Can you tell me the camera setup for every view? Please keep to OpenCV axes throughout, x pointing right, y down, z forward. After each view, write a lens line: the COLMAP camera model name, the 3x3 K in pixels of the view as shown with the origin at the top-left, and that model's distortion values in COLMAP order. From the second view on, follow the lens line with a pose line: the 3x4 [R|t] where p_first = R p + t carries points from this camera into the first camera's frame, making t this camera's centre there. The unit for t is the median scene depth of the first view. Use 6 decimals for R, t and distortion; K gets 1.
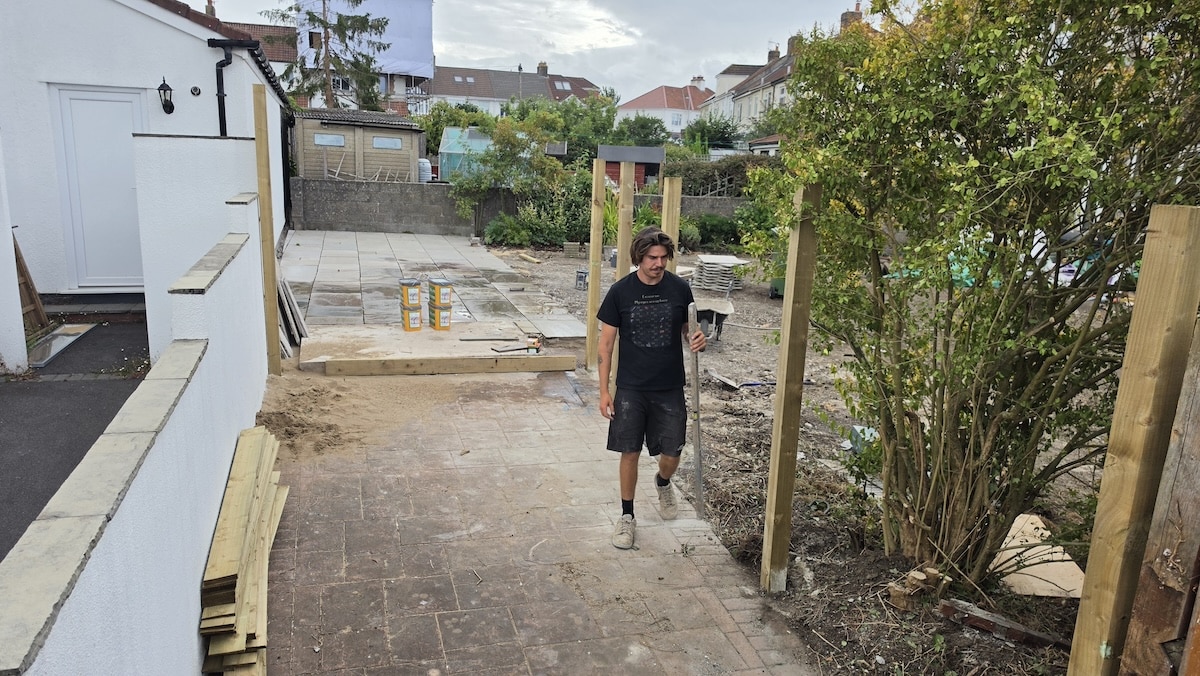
lens RADIAL K [[820.5, 0, 599.5], [0, 820.5, 344.0], [0, 0, 1]] dist [0.065137, -0.073288]
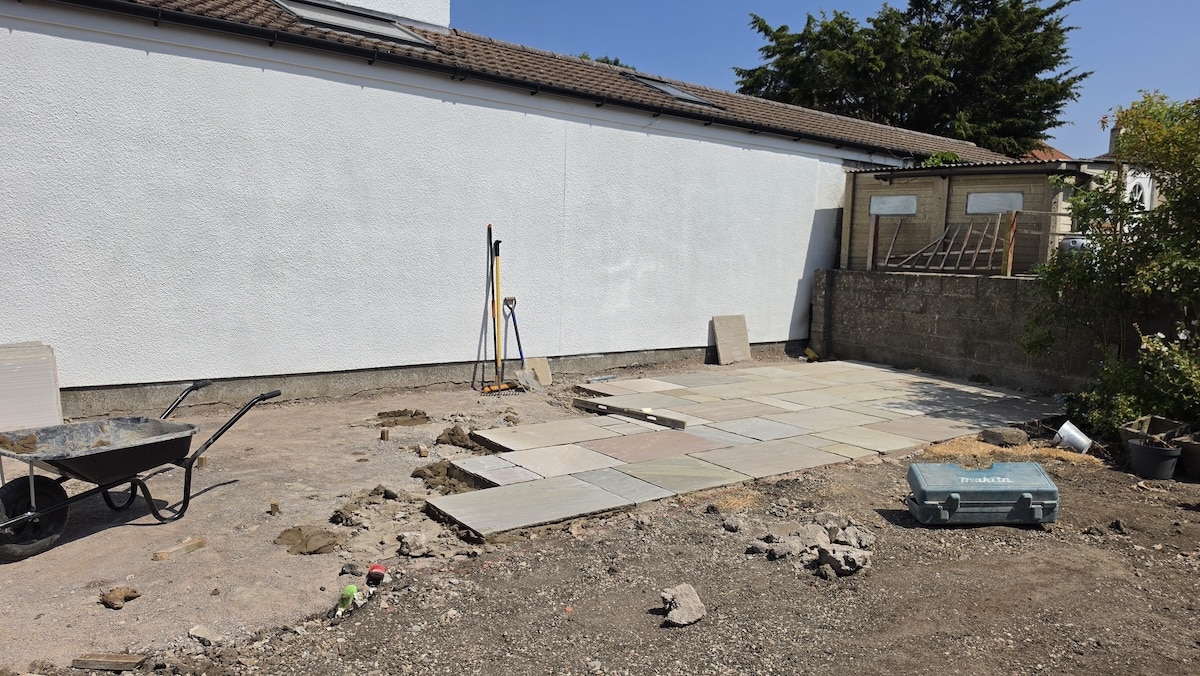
lens RADIAL K [[820.5, 0, 569.4], [0, 820.5, 348.1], [0, 0, 1]] dist [0.065137, -0.073288]
pose [[0.365888, 0.082422, -0.927002, 0.133062], [-0.218652, 0.975803, 0.000459, -0.099725], [0.904609, 0.202522, 0.375056, 0.594596]]
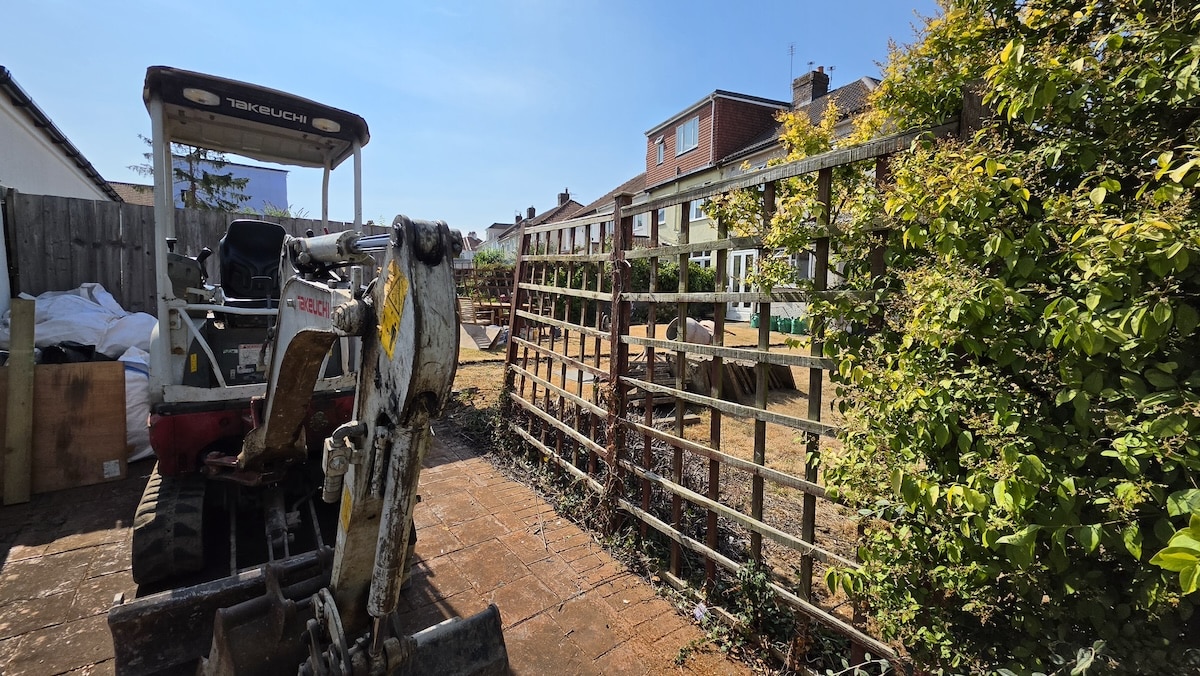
lens RADIAL K [[472.9, 0, 604.4], [0, 472.9, 339.0], [0, 0, 1]] dist [-0.006276, -0.000550]
pose [[0.925000, -0.063846, 0.374564, -0.035291], [0.100861, 0.991675, -0.080045, -0.007121], [-0.366336, 0.111821, 0.923739, 0.183744]]
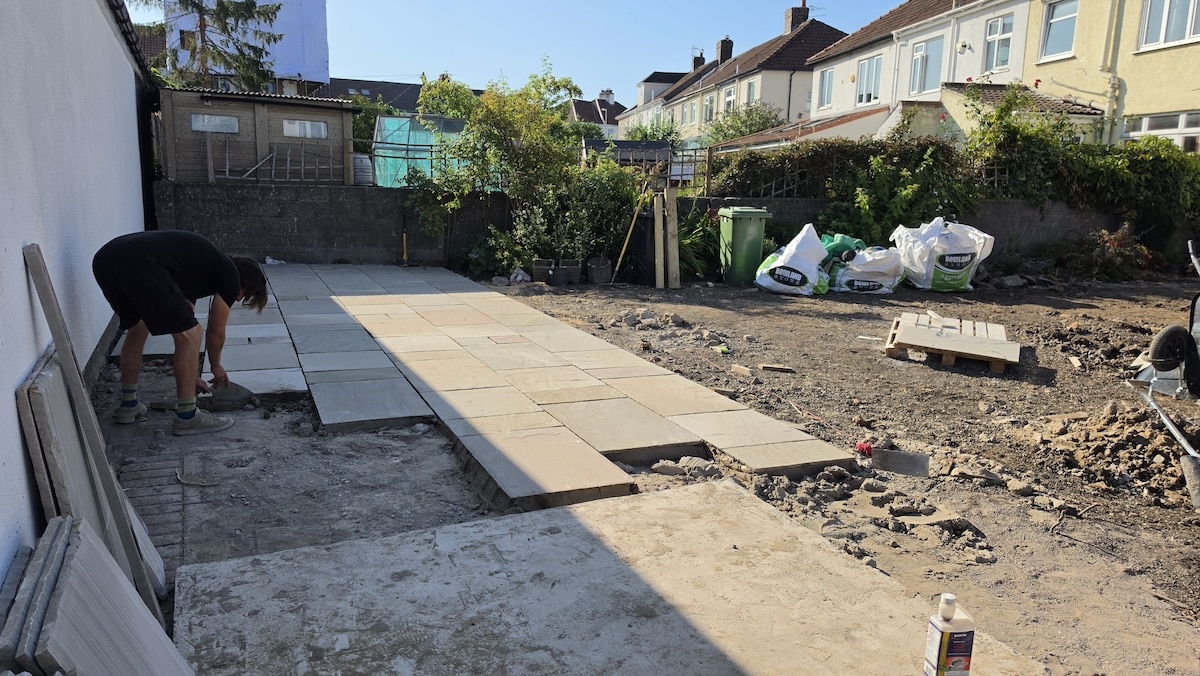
lens RADIAL K [[820.5, 0, 593.4], [0, 820.5, 337.1], [0, 0, 1]] dist [0.065137, -0.073288]
pose [[0.992525, -0.040137, 0.115256, -0.110518], [0.043759, 0.998619, -0.029075, -0.045314], [-0.113929, 0.033901, 0.992910, 0.315227]]
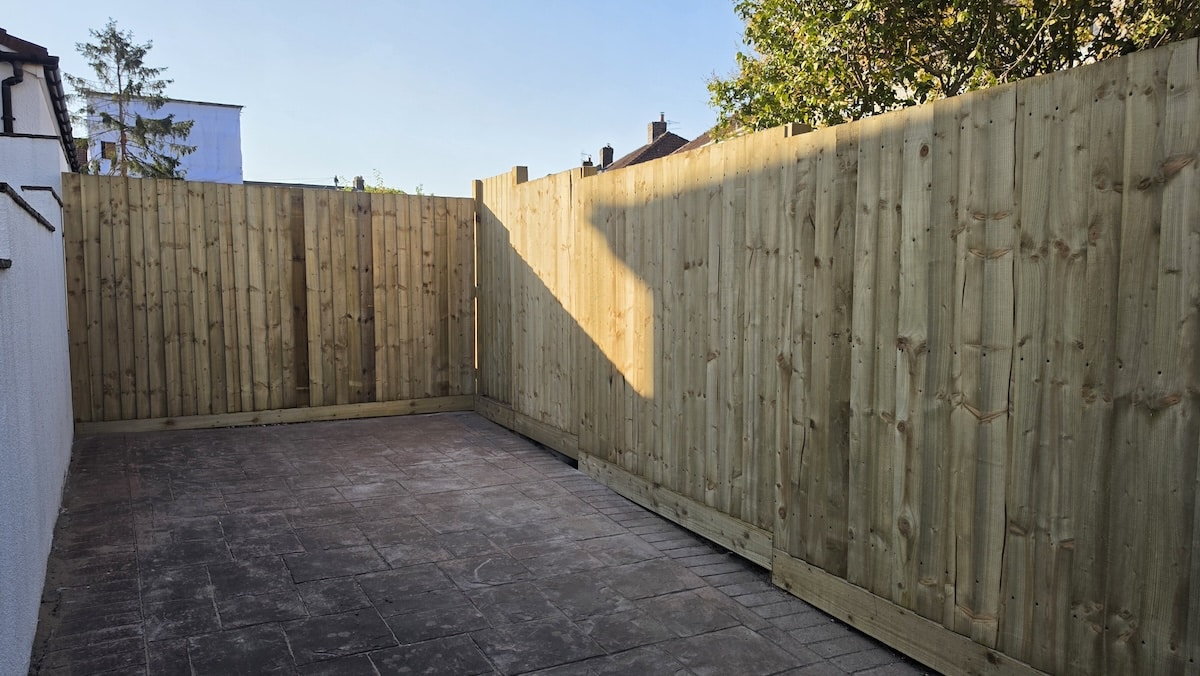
lens RADIAL K [[820.5, 0, 582.5], [0, 820.5, 356.5], [0, 0, 1]] dist [0.065137, -0.073288]
pose [[0.980352, -0.051961, 0.190289, -0.027926], [0.074625, 0.990681, -0.113942, 0.034266], [-0.182595, 0.125903, 0.975094, 0.050457]]
